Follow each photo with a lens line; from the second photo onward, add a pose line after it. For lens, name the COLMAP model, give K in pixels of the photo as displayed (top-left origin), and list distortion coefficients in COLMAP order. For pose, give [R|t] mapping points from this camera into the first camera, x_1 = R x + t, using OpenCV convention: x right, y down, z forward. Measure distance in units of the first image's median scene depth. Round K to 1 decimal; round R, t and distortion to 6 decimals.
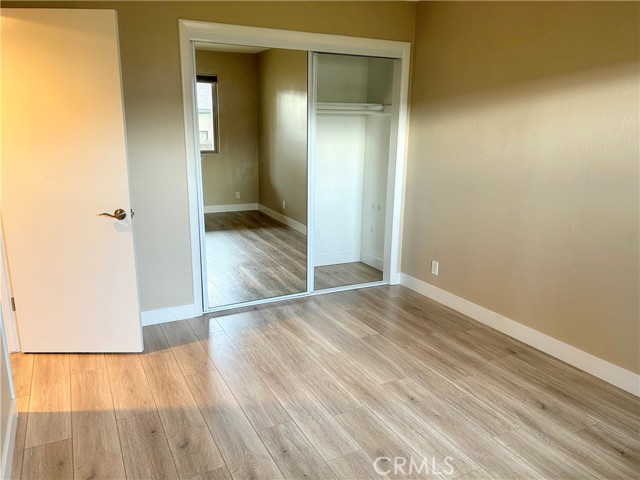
lens RADIAL K [[480.9, 0, 319.7], [0, 480.9, 240.2], [0, 0, 1]] dist [0.046636, -0.048807]
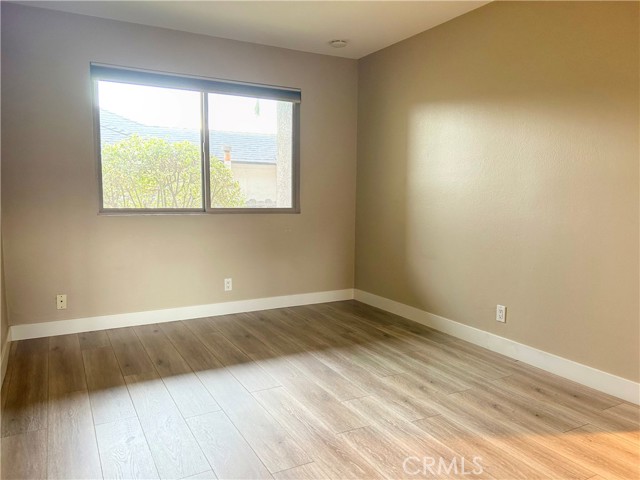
lens RADIAL K [[480.9, 0, 319.6], [0, 480.9, 239.9], [0, 0, 1]] dist [0.046636, -0.048807]
pose [[-0.999579, -0.011311, -0.026725, 0.155312], [-0.019647, 0.941524, 0.336373, -0.293127], [0.021358, 0.336756, -0.941350, 1.733468]]
